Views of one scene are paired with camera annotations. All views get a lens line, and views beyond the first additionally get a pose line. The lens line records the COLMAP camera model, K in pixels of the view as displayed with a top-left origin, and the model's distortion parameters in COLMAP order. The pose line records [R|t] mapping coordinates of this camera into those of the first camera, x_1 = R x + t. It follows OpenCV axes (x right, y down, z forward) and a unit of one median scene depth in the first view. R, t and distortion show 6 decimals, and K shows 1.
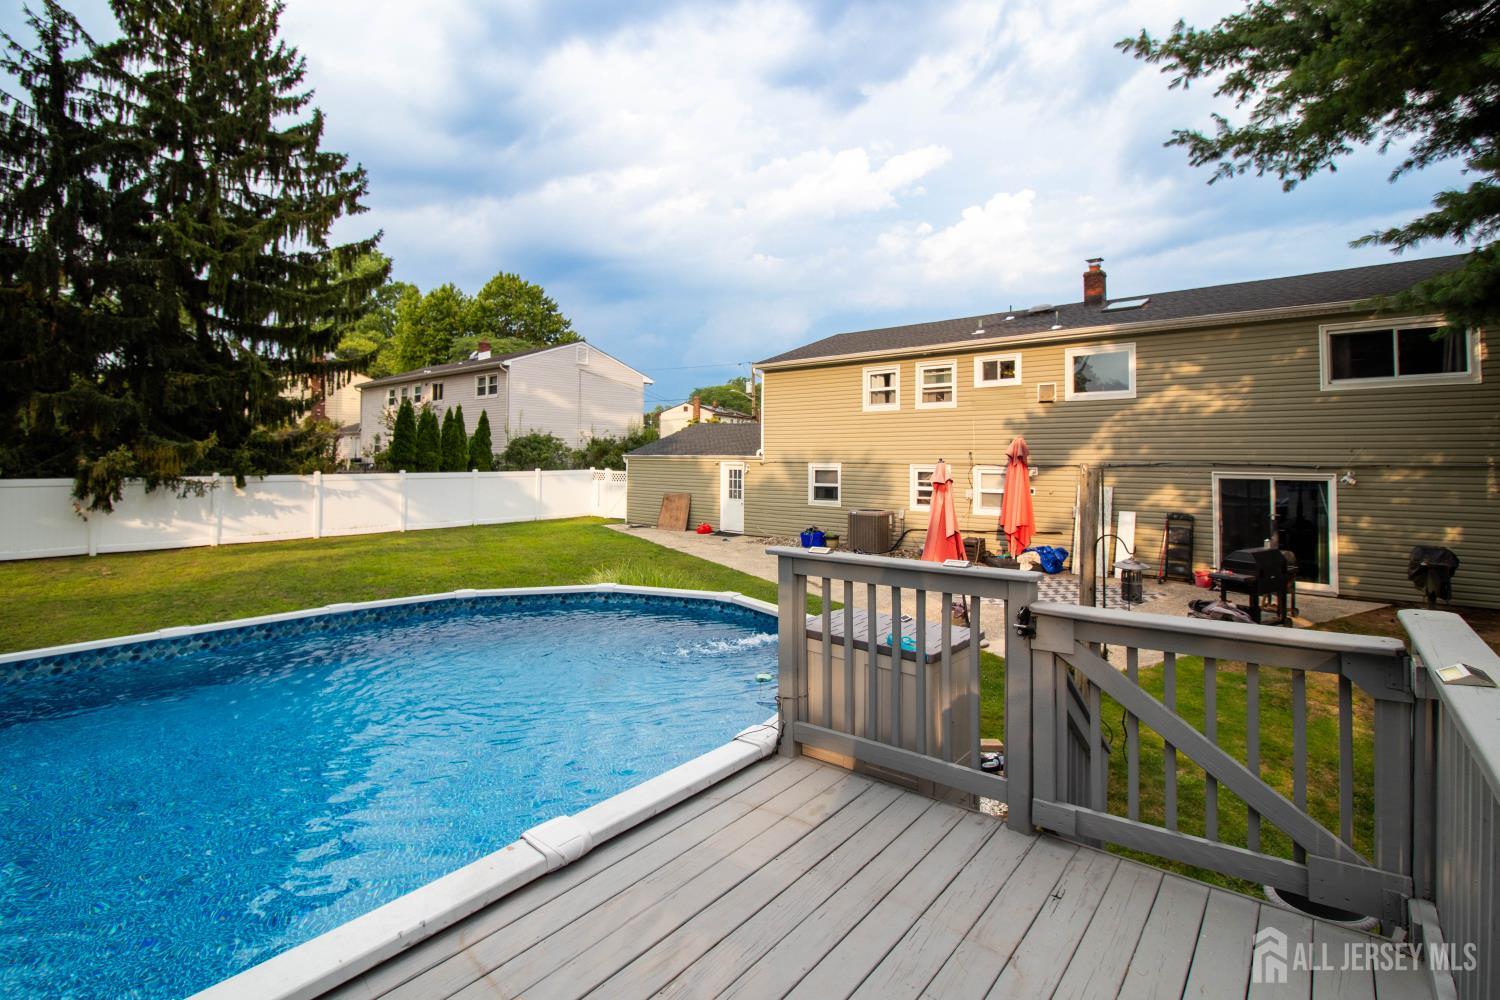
lens RADIAL K [[732.1, 0, 753.4], [0, 732.1, 453.5], [0, 0, 1]] dist [-0.004297, -0.001070]
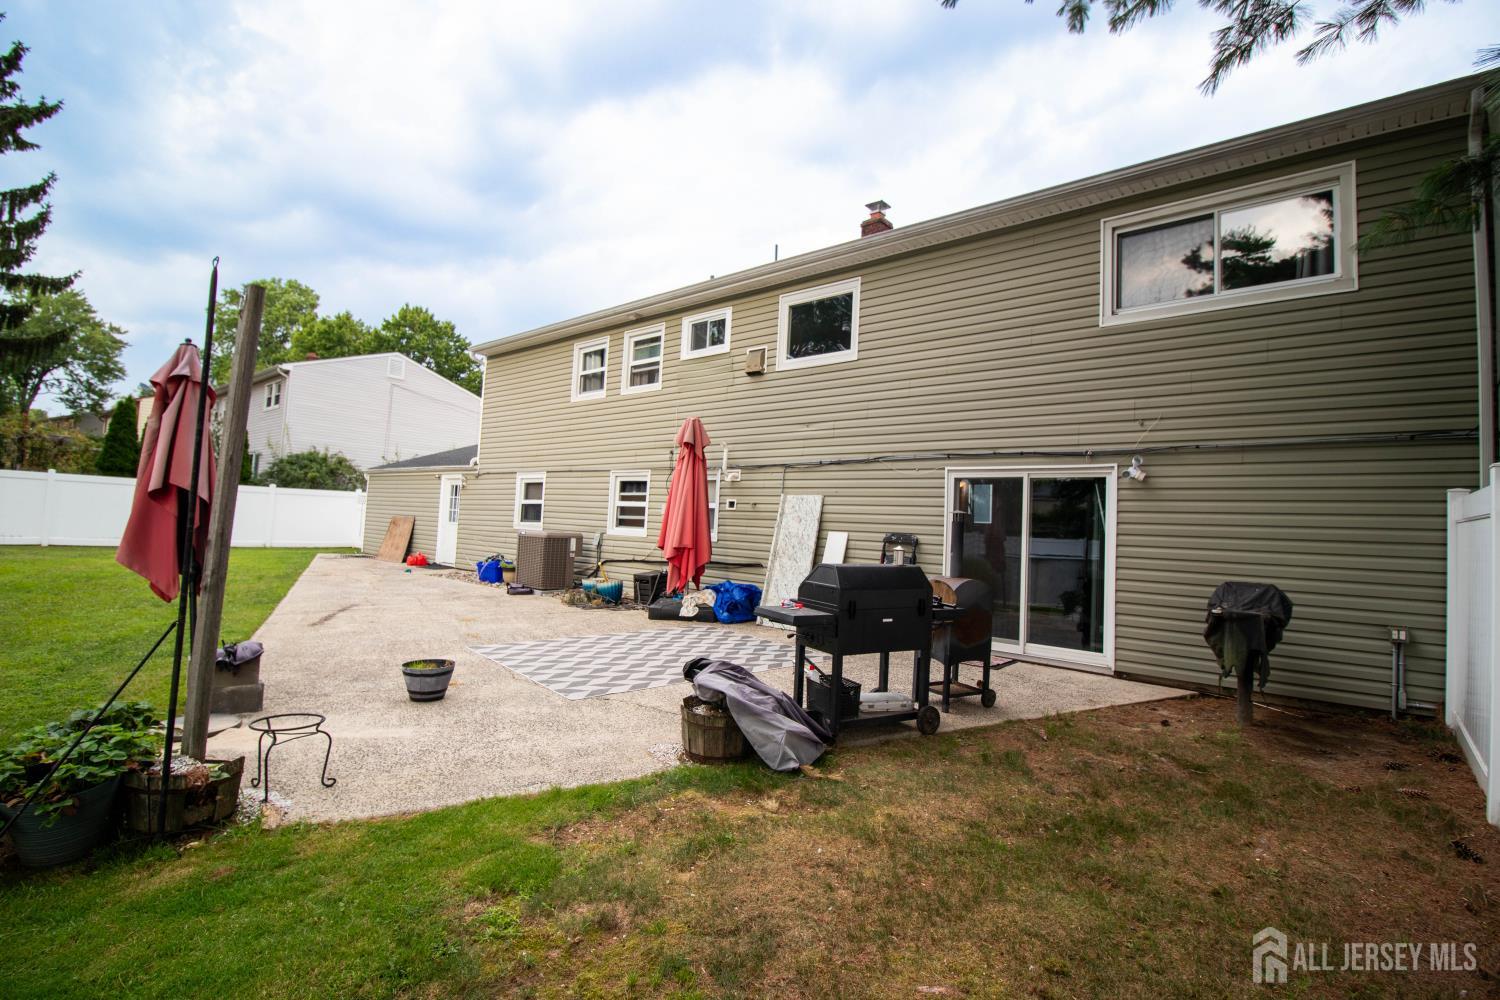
lens RADIAL K [[707.8, 0, 755.1], [0, 707.8, 490.4], [0, 0, 1]] dist [0.001612, 0.000079]
pose [[0.998702, 0.044367, -0.025028, 0.374945], [-0.045772, 0.997227, -0.058679, 0.069013], [0.022355, 0.059748, 0.997963, 0.305052]]
